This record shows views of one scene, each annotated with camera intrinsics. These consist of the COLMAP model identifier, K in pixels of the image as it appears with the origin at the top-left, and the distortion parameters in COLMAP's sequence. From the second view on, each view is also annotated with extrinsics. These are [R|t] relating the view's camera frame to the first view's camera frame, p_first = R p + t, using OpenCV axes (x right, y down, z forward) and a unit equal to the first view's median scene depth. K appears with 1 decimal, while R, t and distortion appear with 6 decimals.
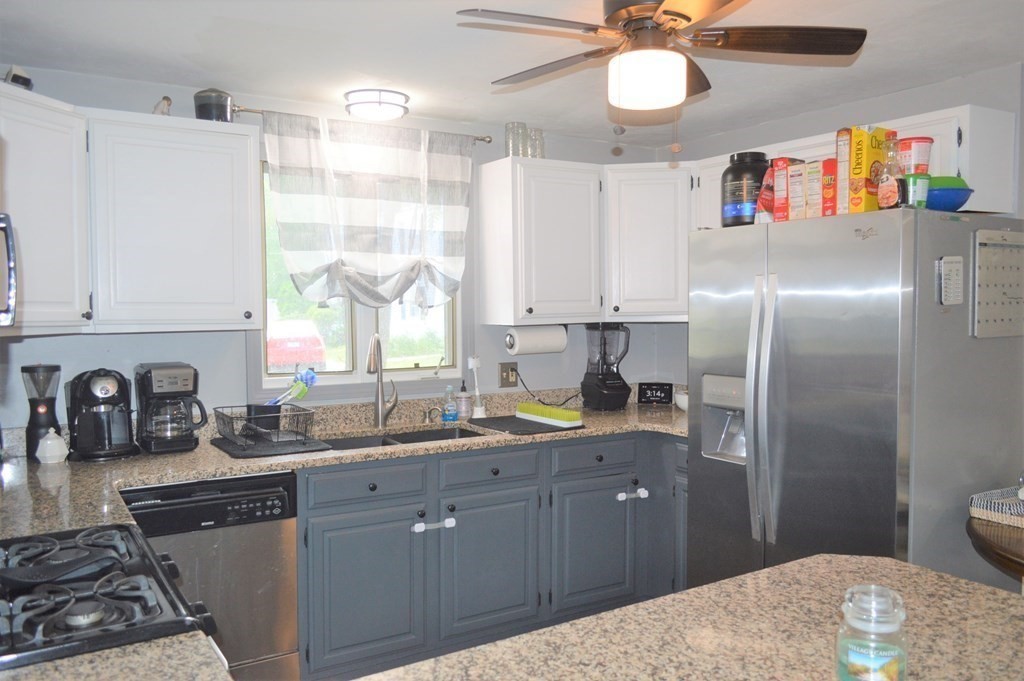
lens RADIAL K [[813.6, 0, 517.2], [0, 813.6, 345.9], [0, 0, 1]] dist [-0.006304, 0.004303]
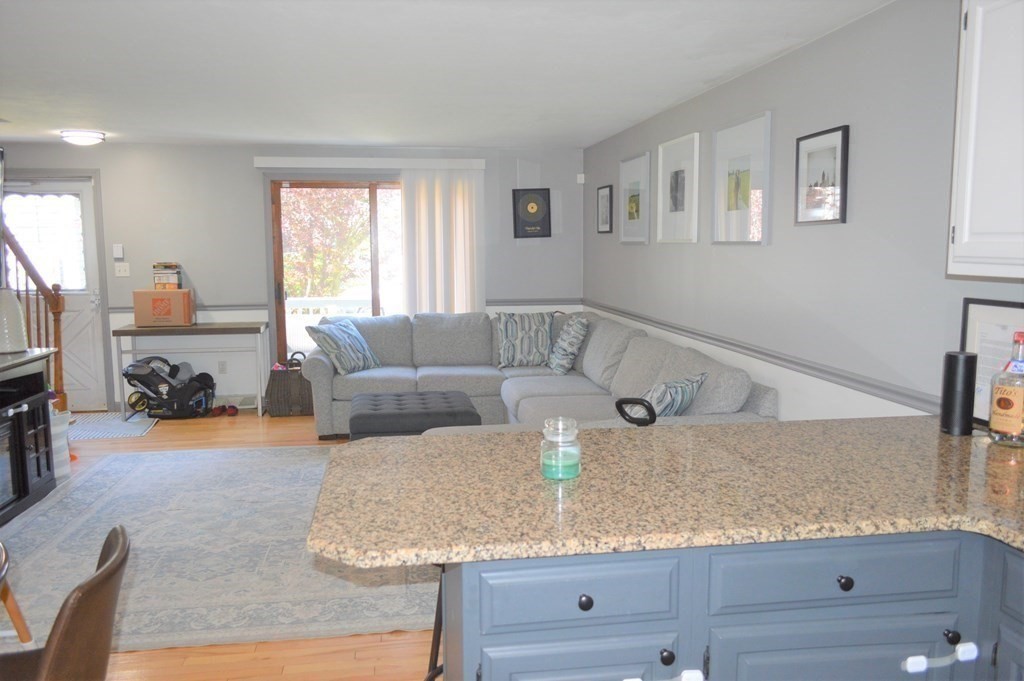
lens RADIAL K [[813.6, 0, 517.2], [0, 813.6, 345.9], [0, 0, 1]] dist [-0.006304, 0.004303]
pose [[-0.914903, -0.040065, 0.401680, -0.052733], [0.031245, 0.985049, 0.169420, -0.048098], [-0.402462, 0.167553, -0.899973, 0.956555]]
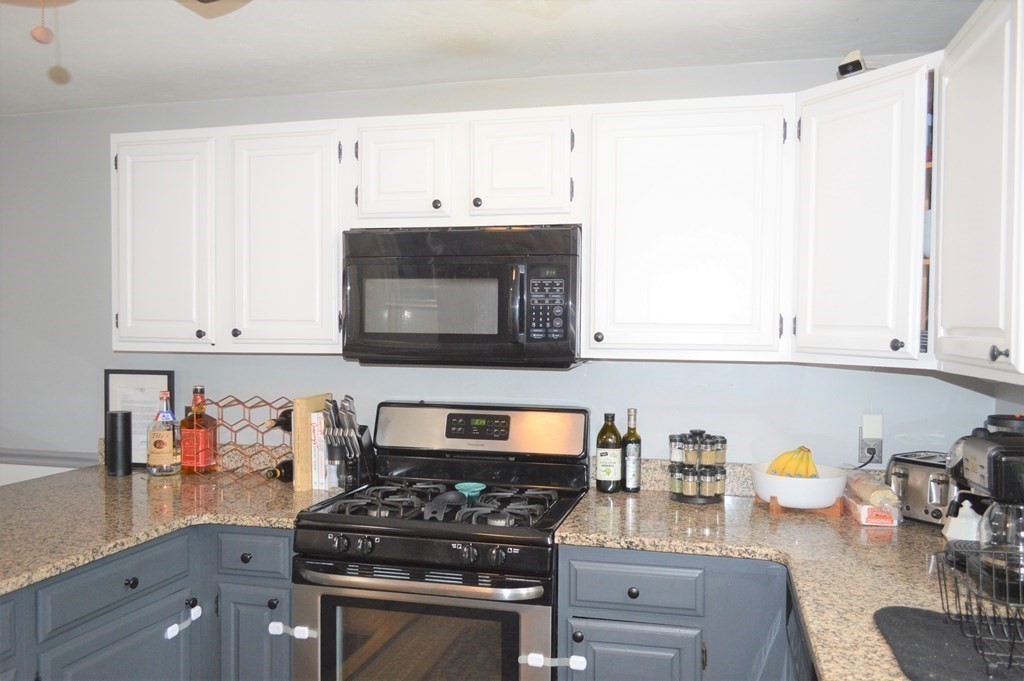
lens RADIAL K [[813.6, 0, 517.2], [0, 813.6, 345.9], [0, 0, 1]] dist [-0.006304, 0.004303]
pose [[-0.729822, 0.015981, -0.683450, 0.190372], [-0.040235, 0.996990, 0.066277, -0.062391], [0.682452, 0.075869, -0.726982, 1.137940]]
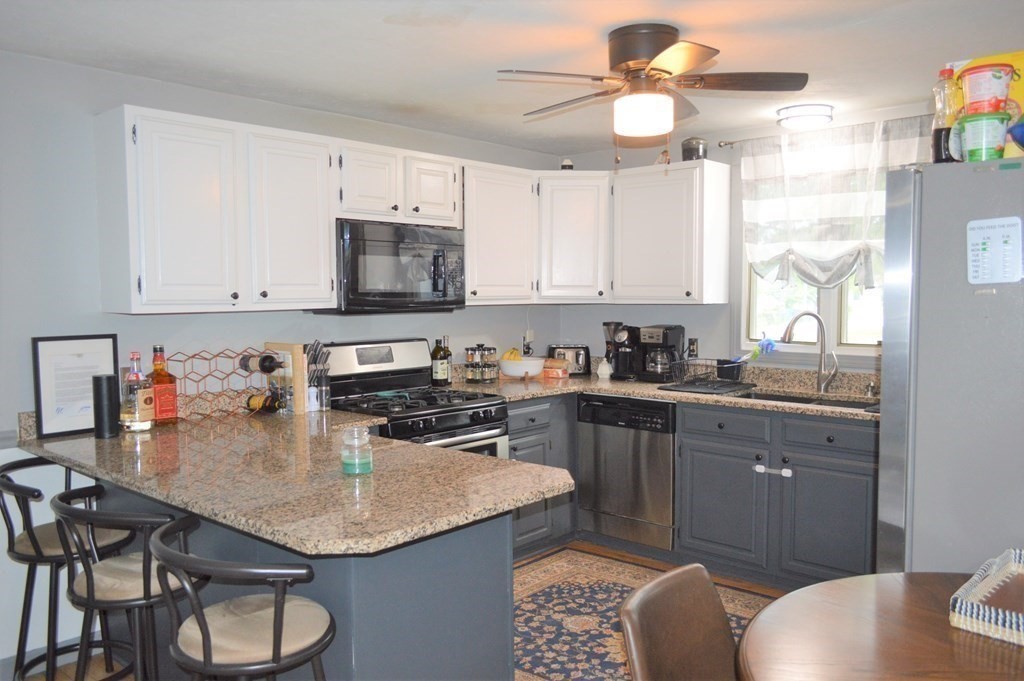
lens RADIAL K [[813.6, 0, 517.2], [0, 813.6, 345.9], [0, 0, 1]] dist [-0.006304, 0.004303]
pose [[0.267994, 0.066589, -0.961117, 0.960480], [-0.045198, 0.997379, 0.056498, -0.013402], [0.962360, 0.028300, 0.270302, 0.319753]]
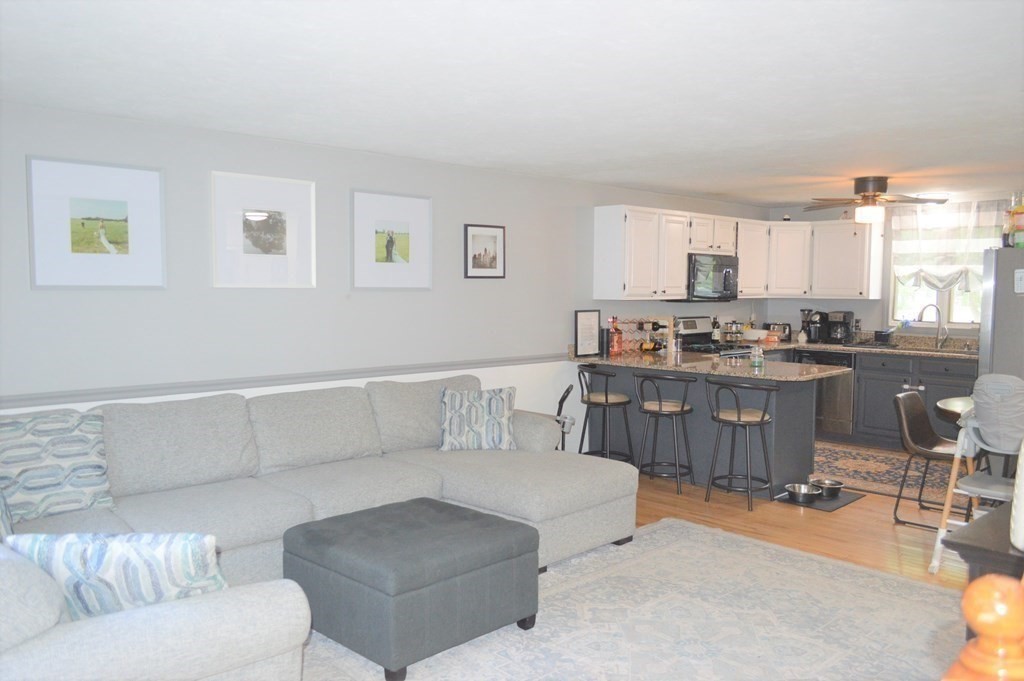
lens RADIAL K [[813.6, 0, 517.2], [0, 813.6, 345.9], [0, 0, 1]] dist [-0.006304, 0.004303]
pose [[0.199799, 0.078013, -0.976726, 1.940123], [-0.056644, 0.996078, 0.067971, 0.014141], [0.978198, 0.041745, 0.203434, -0.565622]]
